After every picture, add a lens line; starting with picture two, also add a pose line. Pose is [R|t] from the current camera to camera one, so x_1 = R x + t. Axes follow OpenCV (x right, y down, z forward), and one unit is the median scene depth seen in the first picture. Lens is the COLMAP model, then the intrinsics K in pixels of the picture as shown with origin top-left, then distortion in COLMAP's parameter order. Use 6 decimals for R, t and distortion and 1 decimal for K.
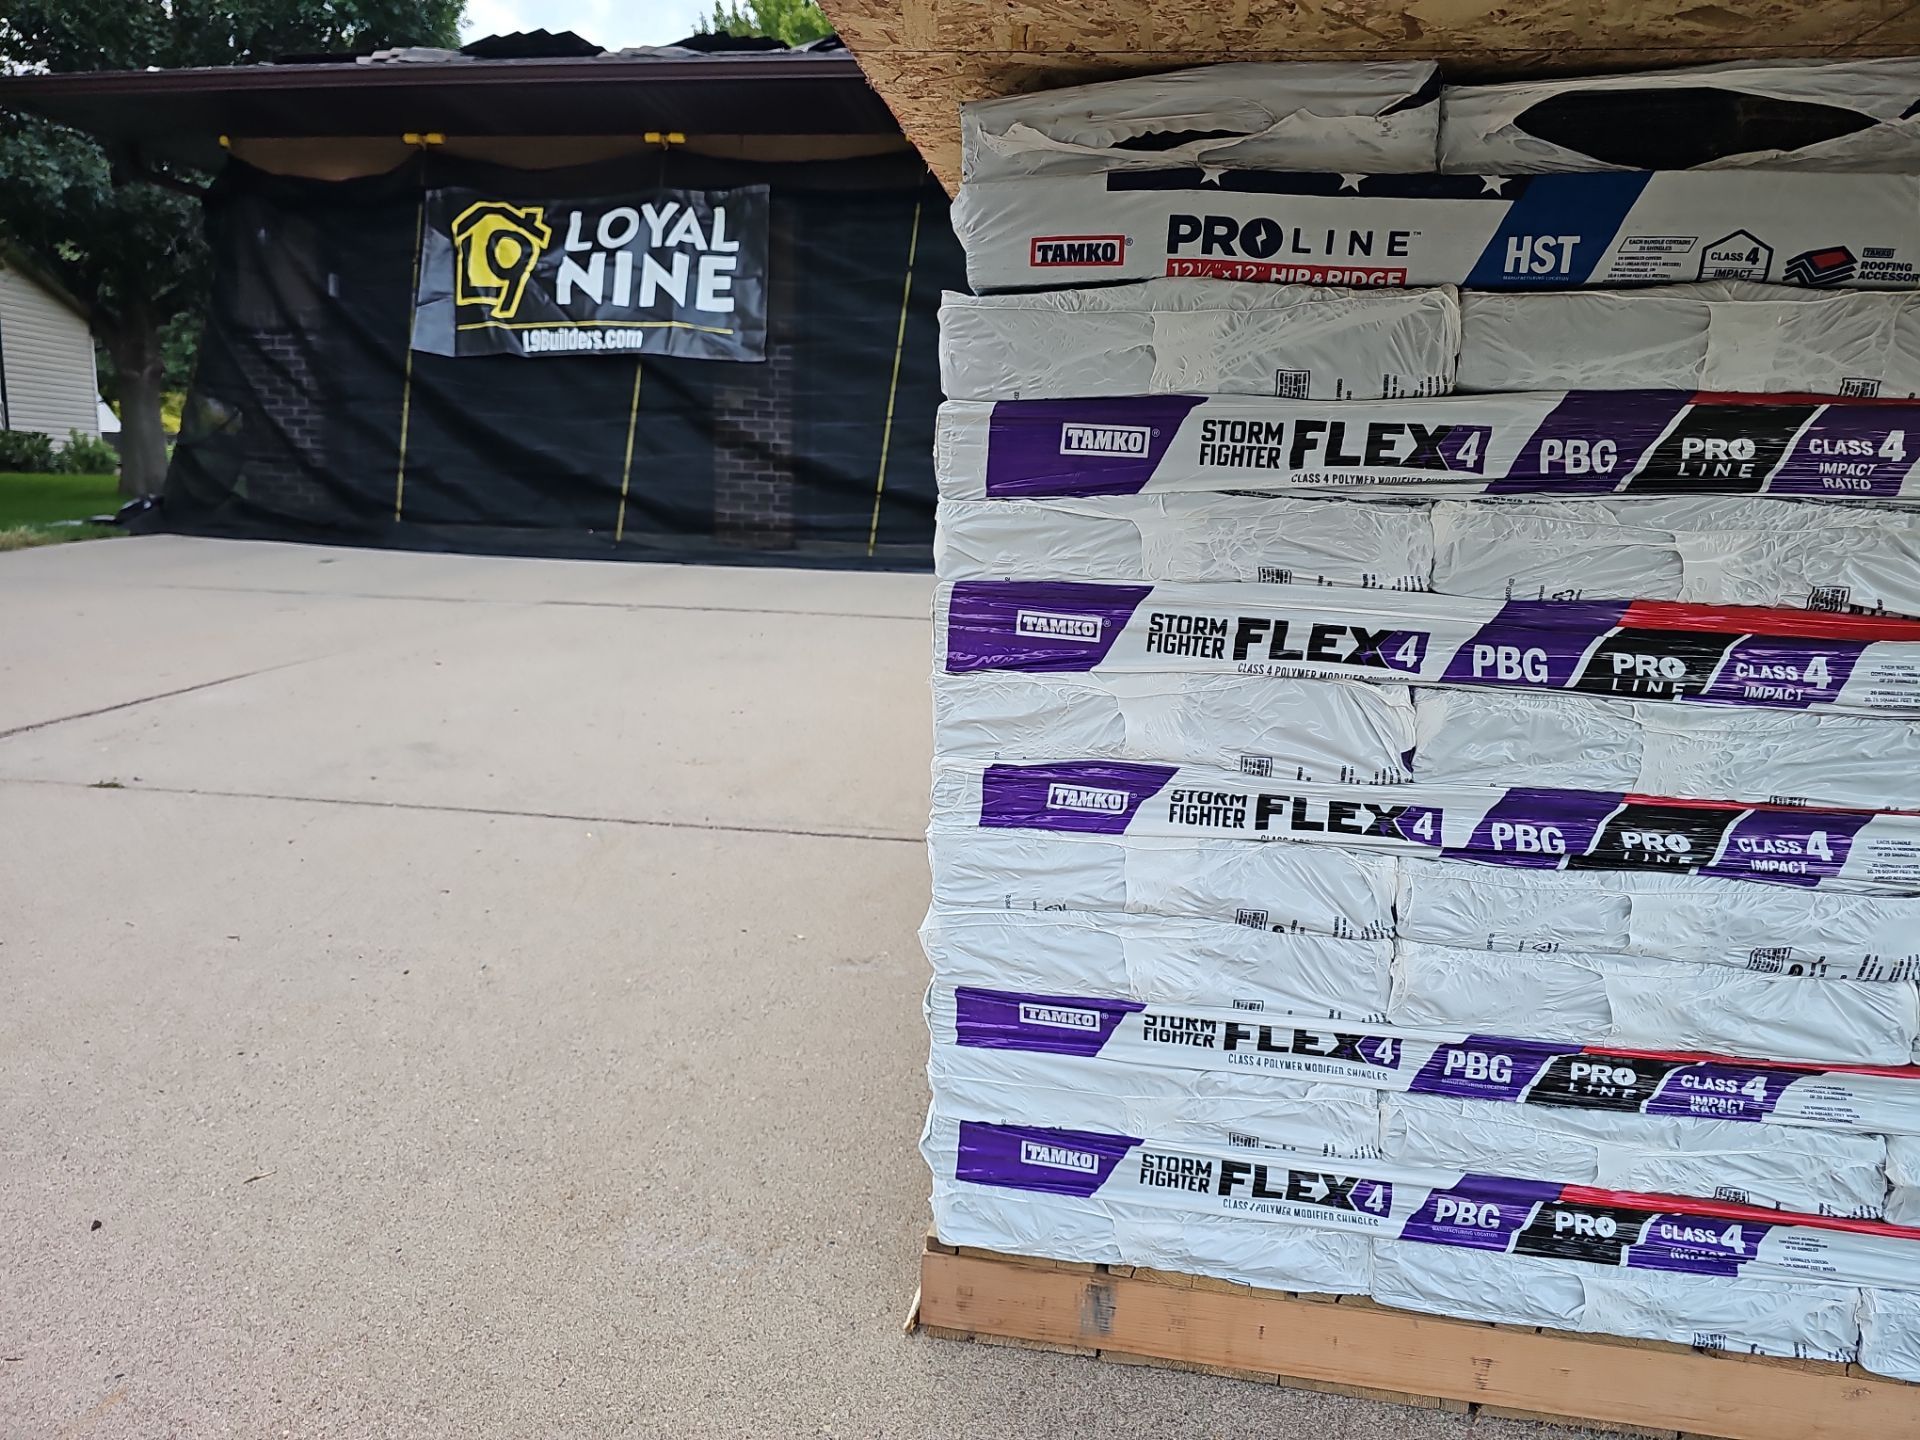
lens RADIAL K [[1246.6, 0, 951.7], [0, 1246.6, 757.4], [0, 0, 1]] dist [0.071959, -0.080413]
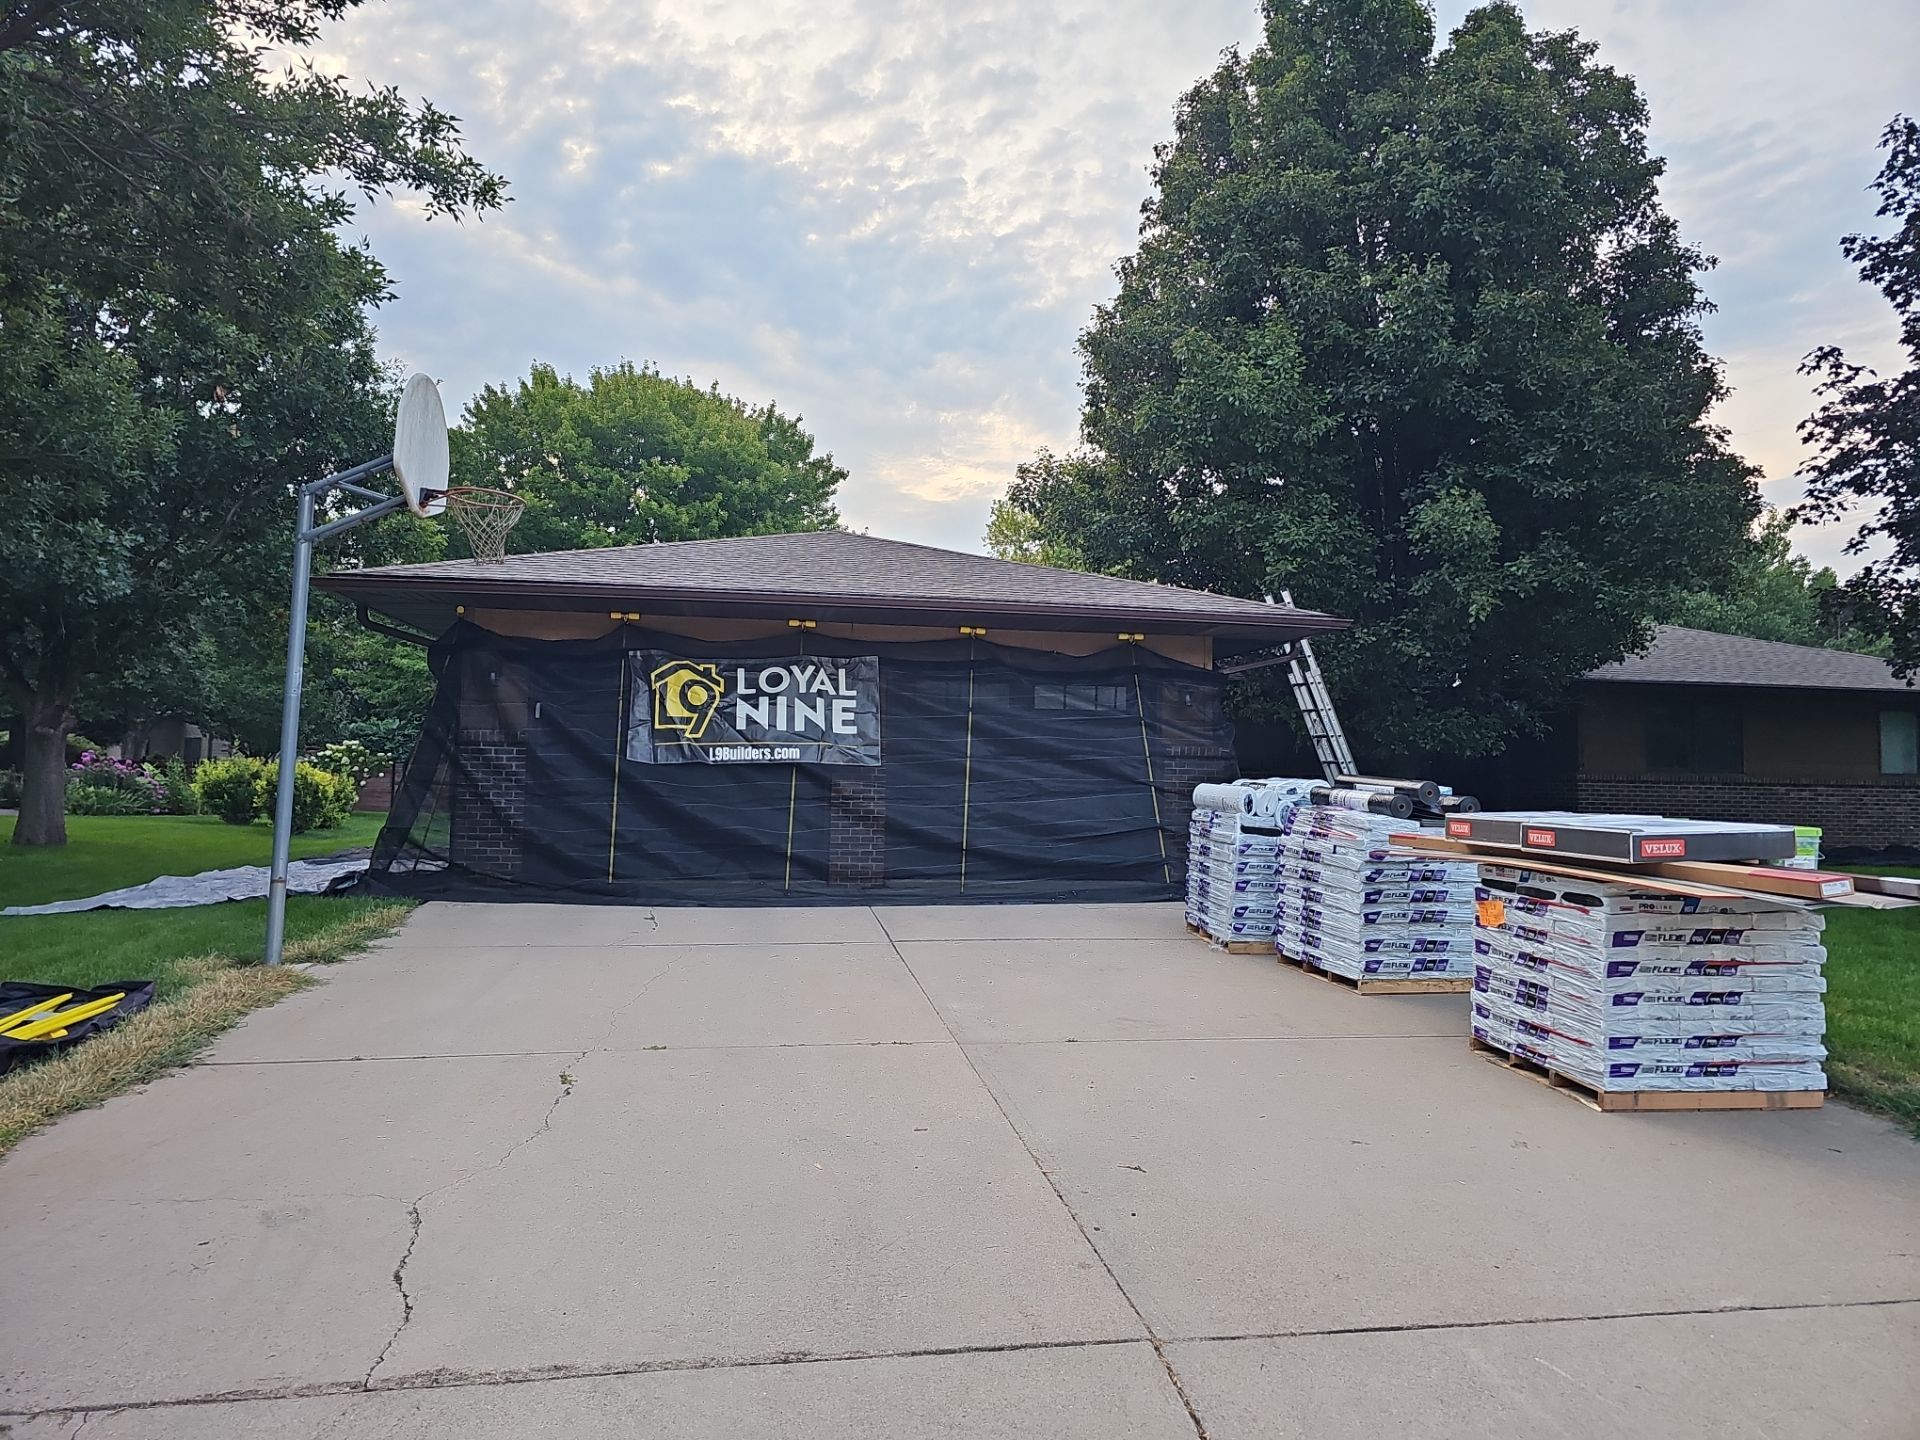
lens RADIAL K [[1246.6, 0, 951.7], [0, 1246.6, 757.4], [0, 0, 1]] dist [0.071959, -0.080413]
pose [[0.952500, -0.008303, 0.304425, -0.518858], [0.074852, 0.975346, -0.207598, -0.008636], [-0.295196, 0.220524, 0.929639, -0.416653]]
